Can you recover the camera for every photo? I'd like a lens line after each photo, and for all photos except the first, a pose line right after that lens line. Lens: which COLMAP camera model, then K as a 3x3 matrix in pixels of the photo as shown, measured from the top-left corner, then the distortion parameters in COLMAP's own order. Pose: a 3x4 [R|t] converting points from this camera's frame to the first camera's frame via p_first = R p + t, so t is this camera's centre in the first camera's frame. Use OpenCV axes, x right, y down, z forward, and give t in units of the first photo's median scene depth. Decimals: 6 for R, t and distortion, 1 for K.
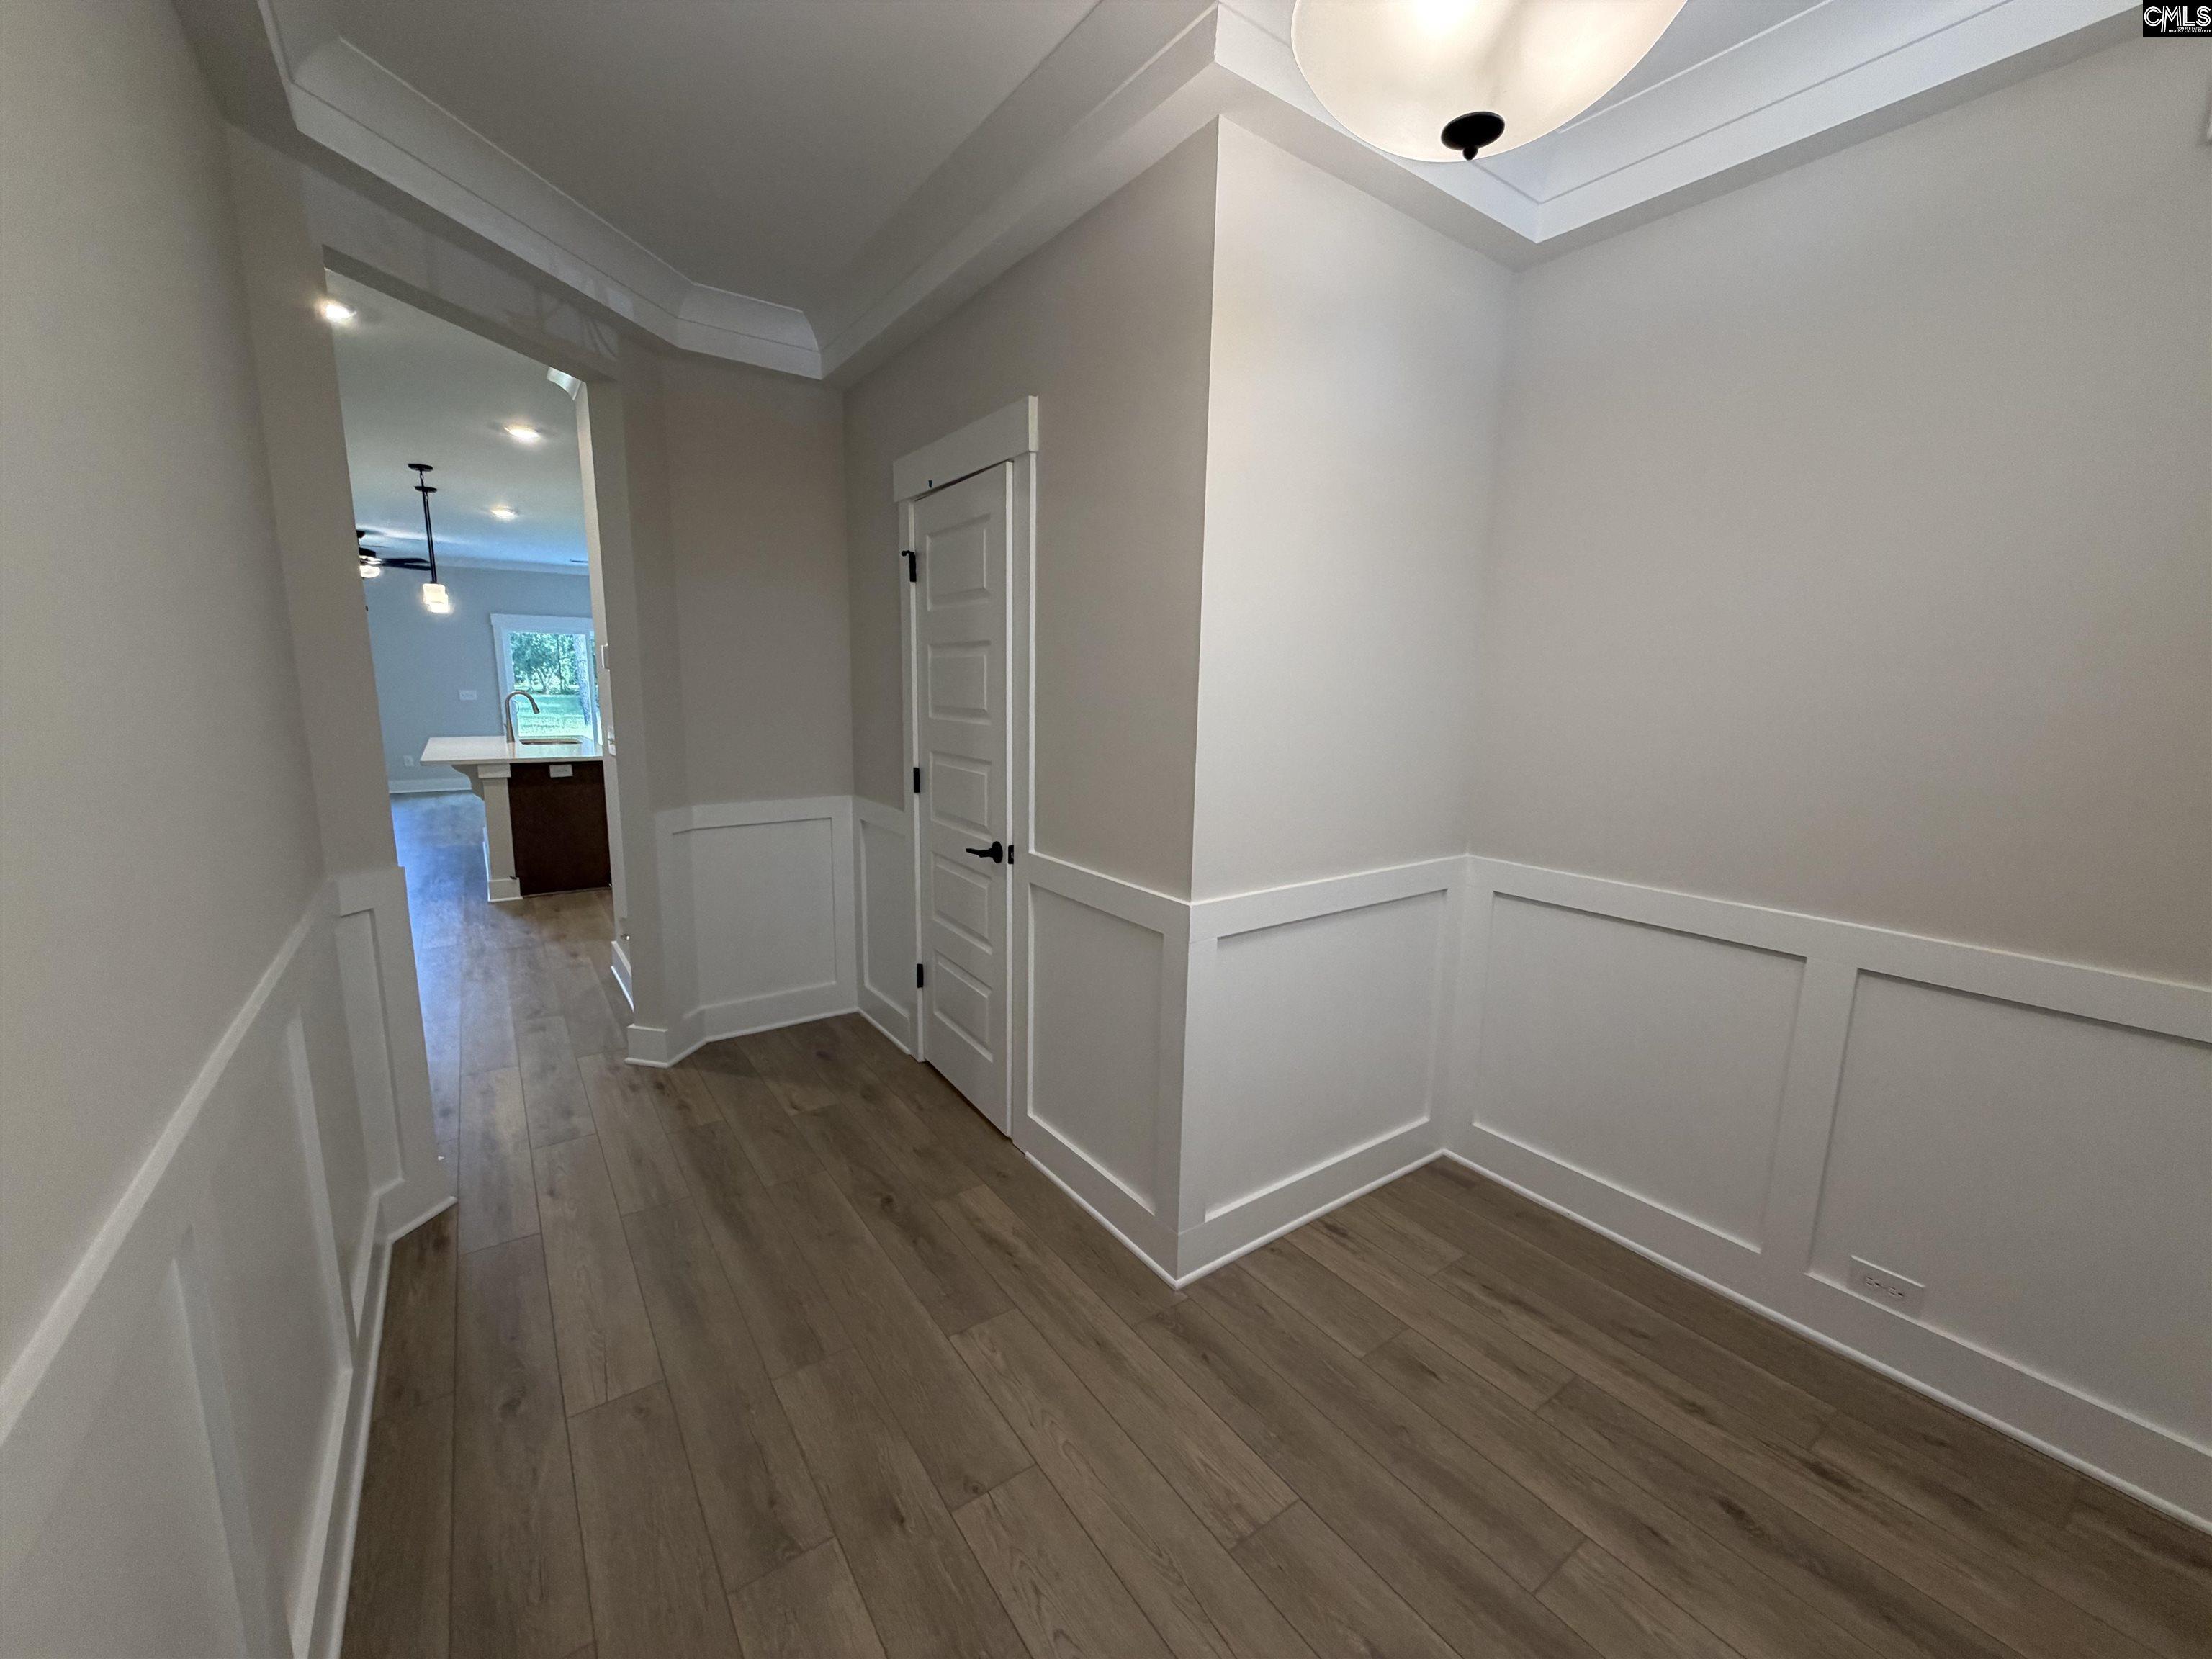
lens RADIAL K [[878.7, 0, 1099.7], [0, 878.7, 839.9], [0, 0, 1]] dist [0.001196, -0.000274]
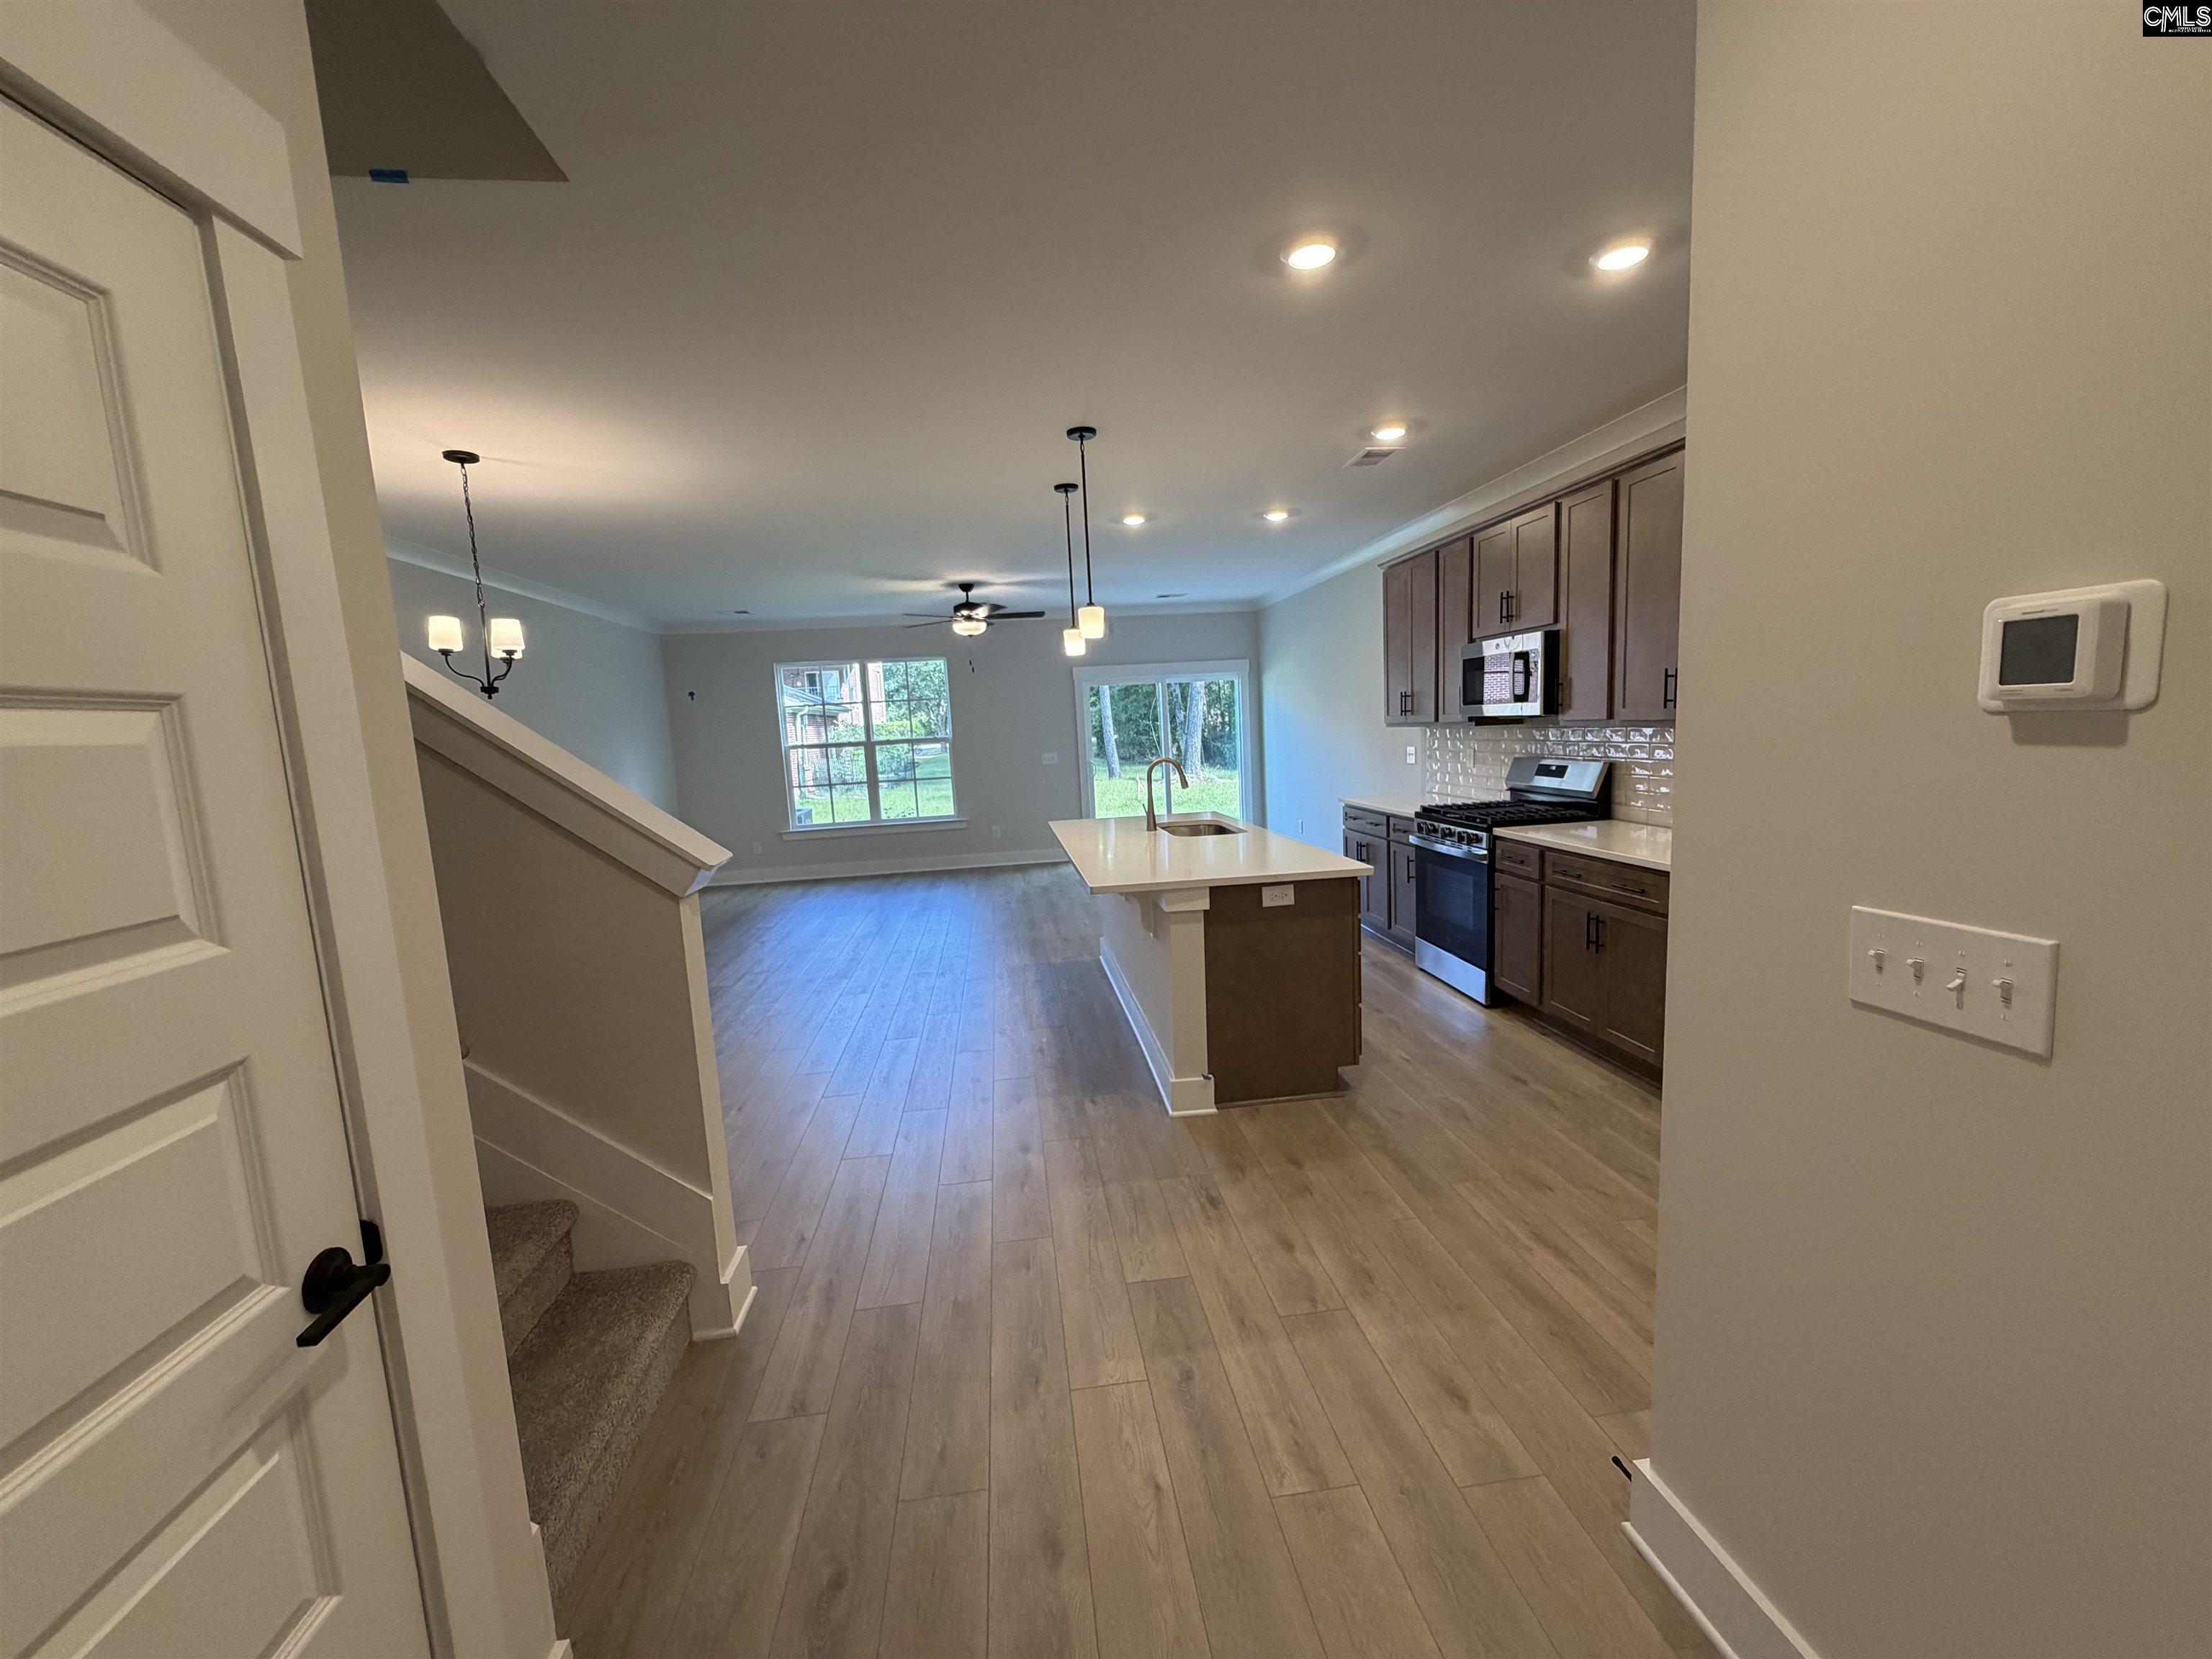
lens RADIAL K [[878.7, 0, 1102.5], [0, 878.7, 831.8], [0, 0, 1]] dist [0.001196, -0.000274]
pose [[0.878255, -0.007965, -0.478127, -0.441643], [-0.013305, 0.999067, -0.041083, -0.097006], [0.478008, 0.042443, 0.877329, 0.436450]]
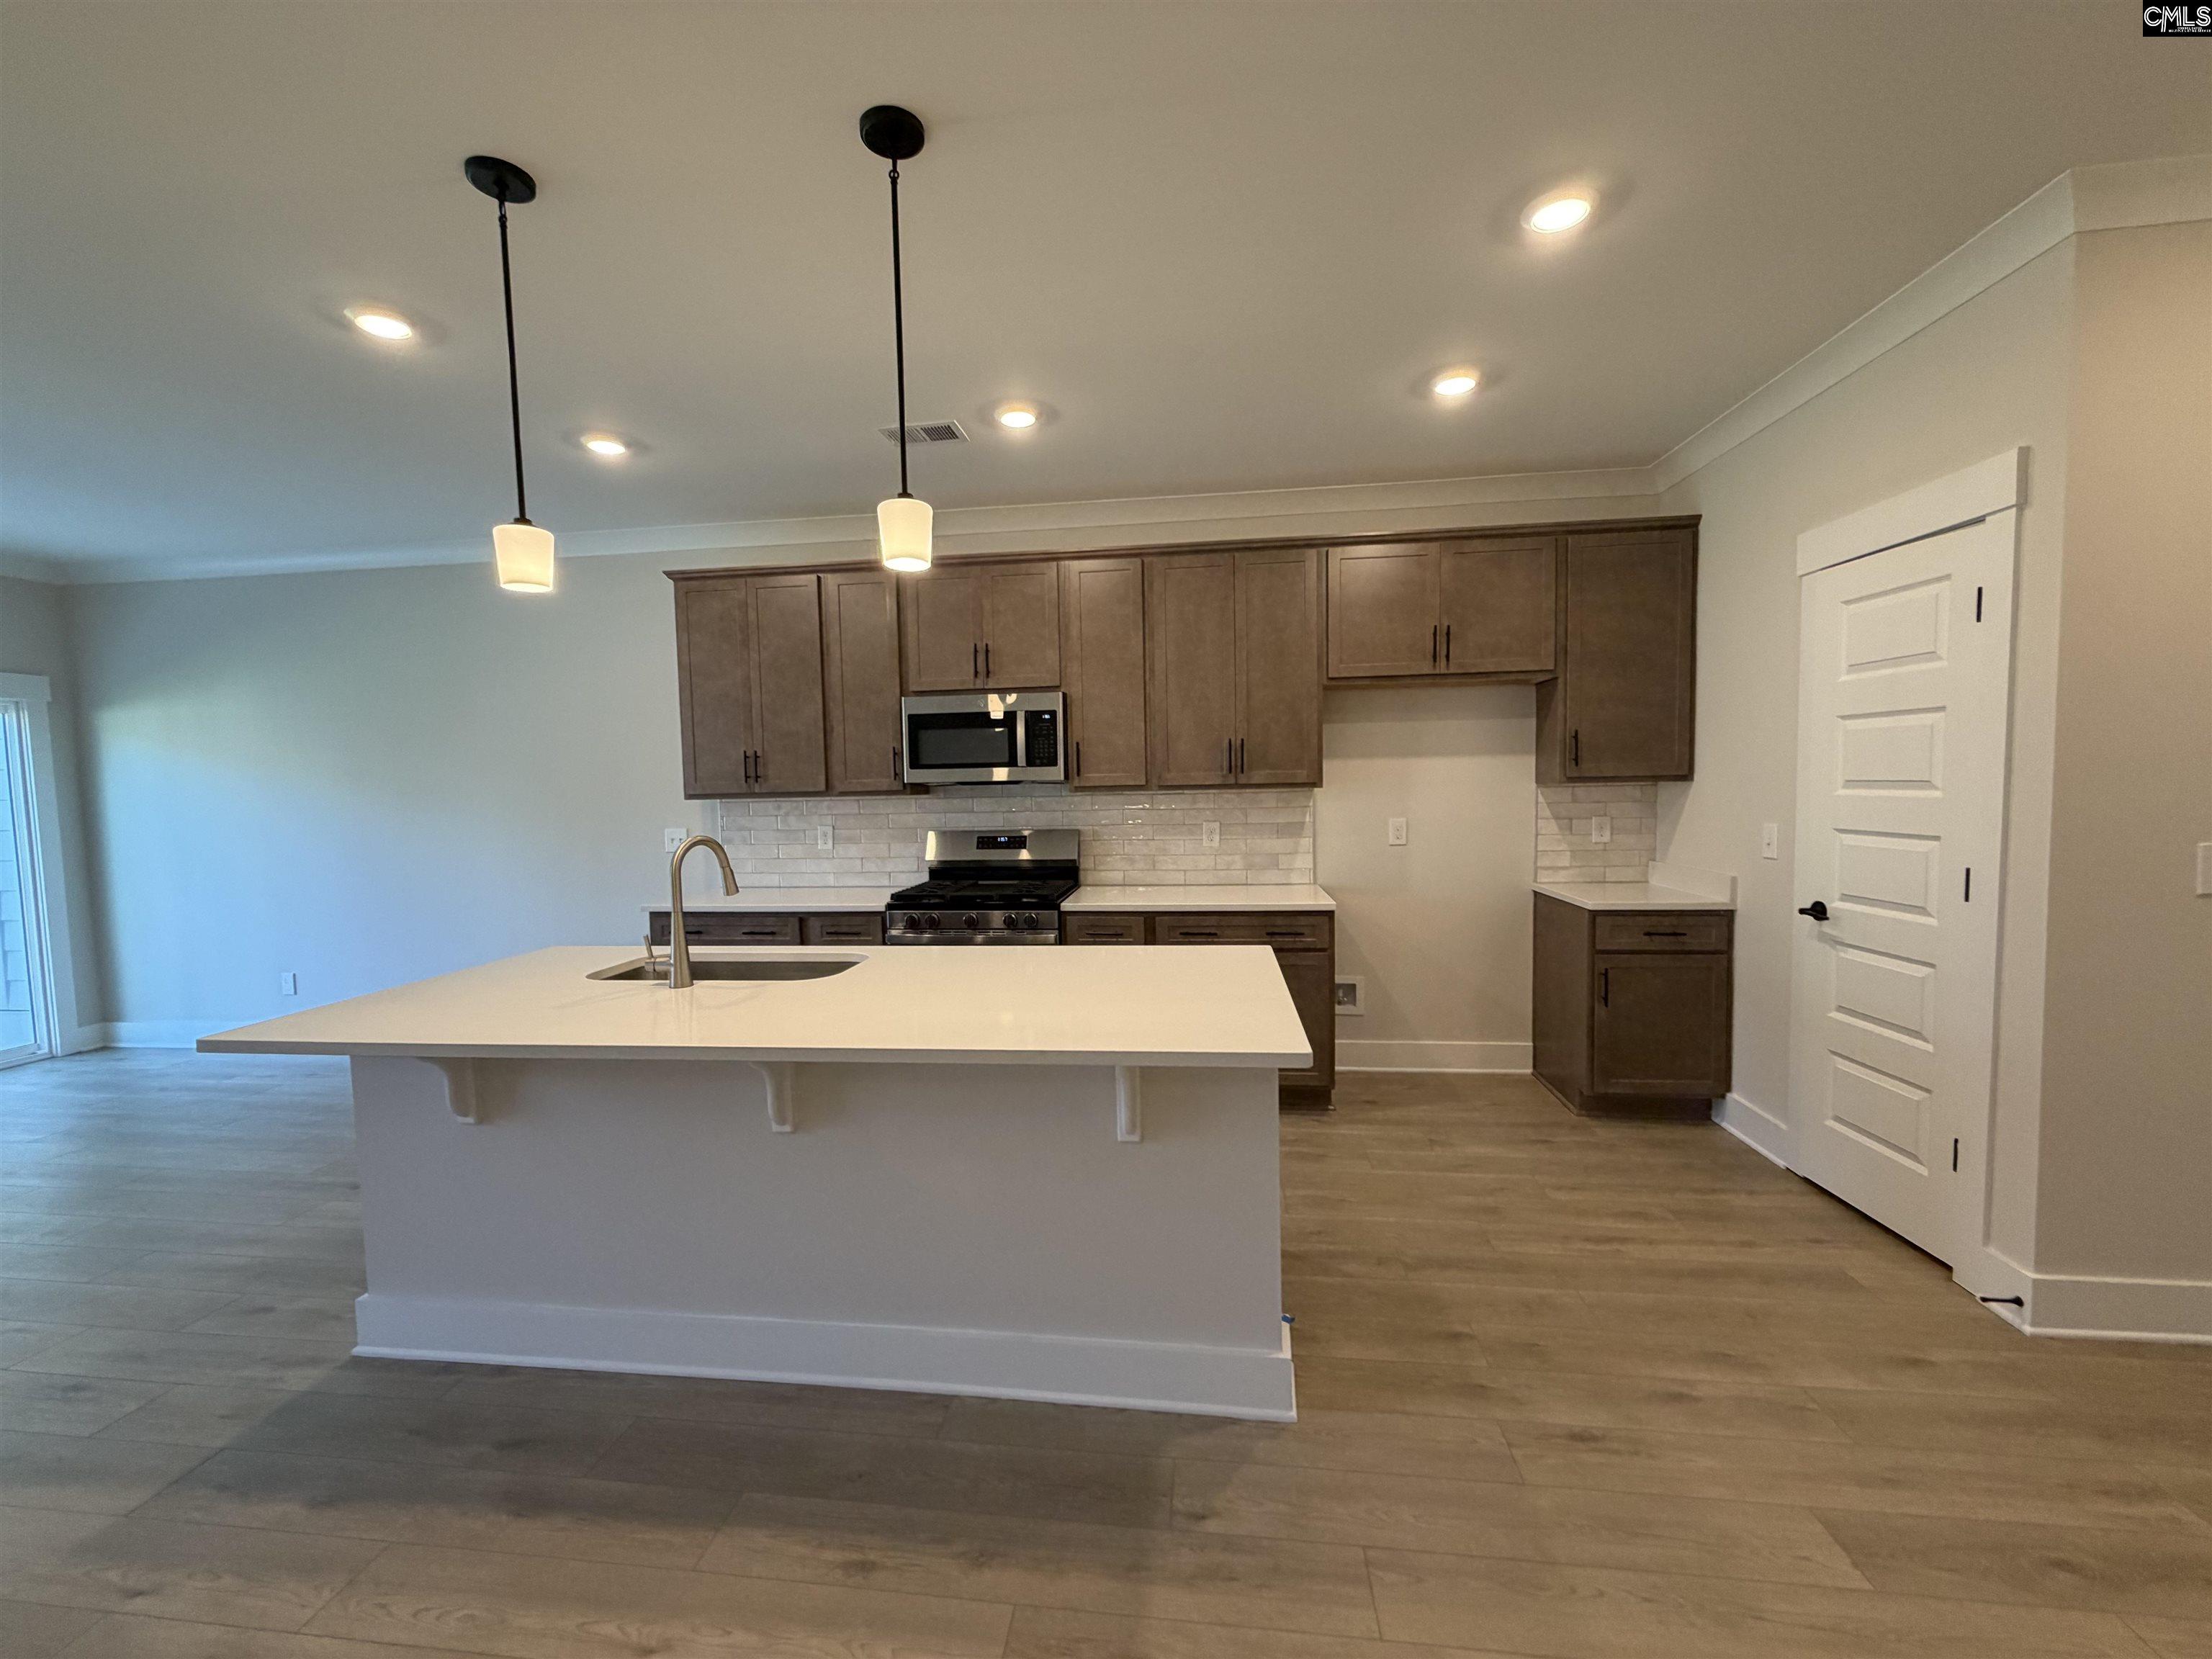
lens RADIAL K [[878.7, 0, 1096.5], [0, 878.7, 835.4], [0, 0, 1]] dist [0.001196, -0.000274]
pose [[0.671189, -0.077432, 0.737231, -0.973611], [0.161120, 0.985992, -0.043127, -0.153285], [-0.723564, 0.147729, 0.674263, 0.776865]]
